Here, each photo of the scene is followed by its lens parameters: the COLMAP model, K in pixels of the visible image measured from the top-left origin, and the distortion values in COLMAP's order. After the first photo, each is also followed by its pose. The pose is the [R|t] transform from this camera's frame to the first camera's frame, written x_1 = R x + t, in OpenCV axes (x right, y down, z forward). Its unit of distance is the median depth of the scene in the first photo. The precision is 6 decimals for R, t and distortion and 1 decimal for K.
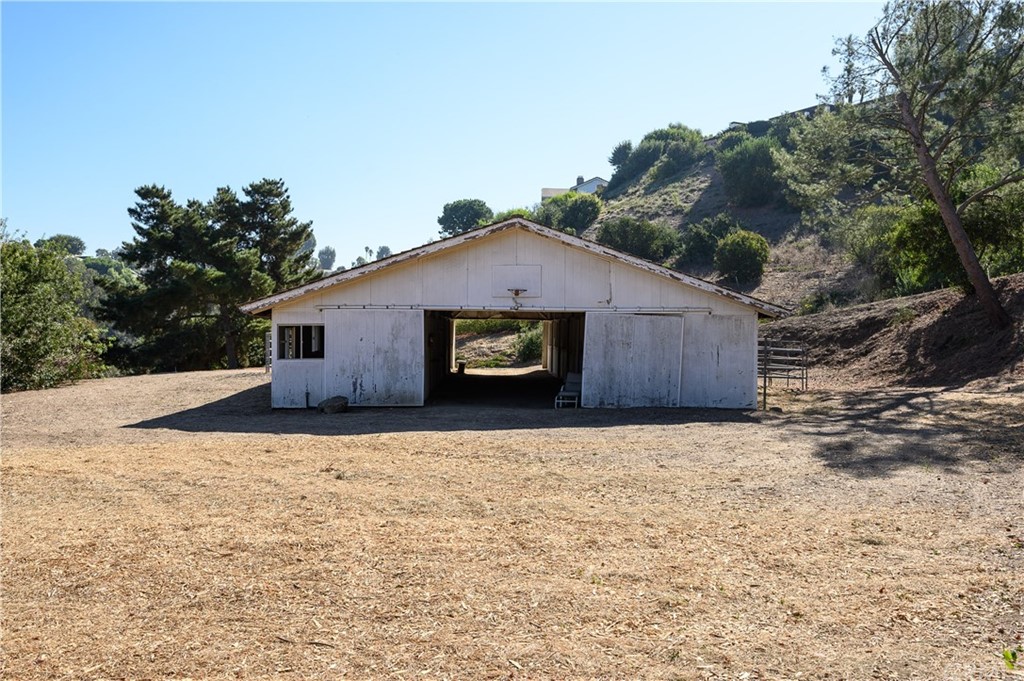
lens RADIAL K [[882.1, 0, 513.6], [0, 882.1, 343.9], [0, 0, 1]] dist [-0.008972, 0.012099]
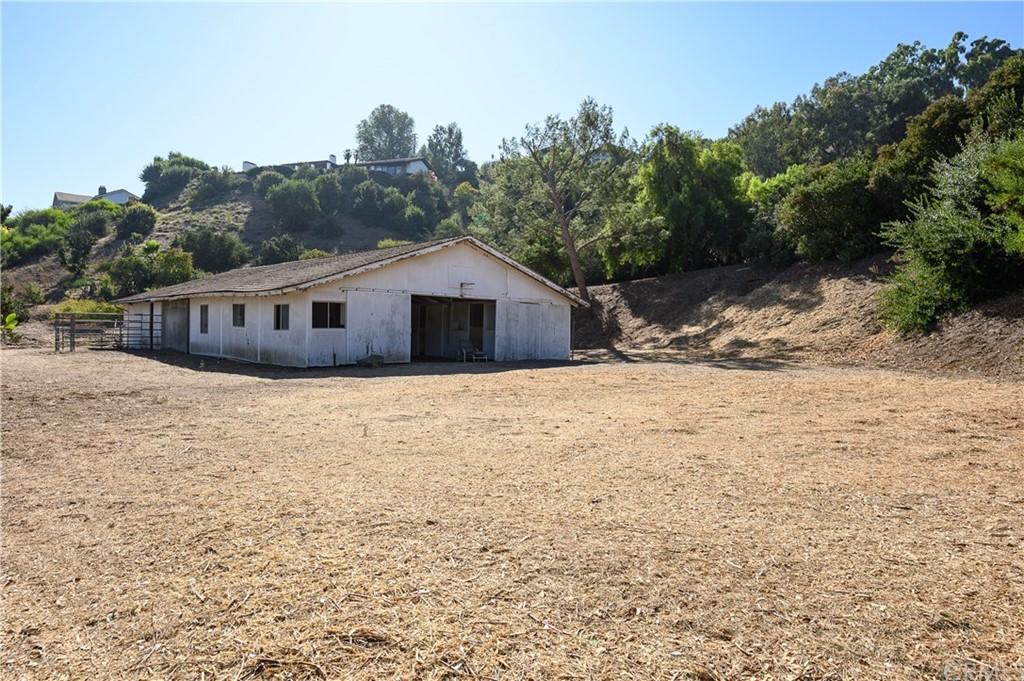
lens RADIAL K [[688.0, 0, 507.9], [0, 688.0, 340.2], [0, 0, 1]] dist [-0.006043, 0.005005]
pose [[0.757816, -0.002192, 0.652465, -0.699198], [0.002745, 0.999996, 0.000171, 0.035014], [-0.652463, 0.001662, 0.757819, 0.062344]]
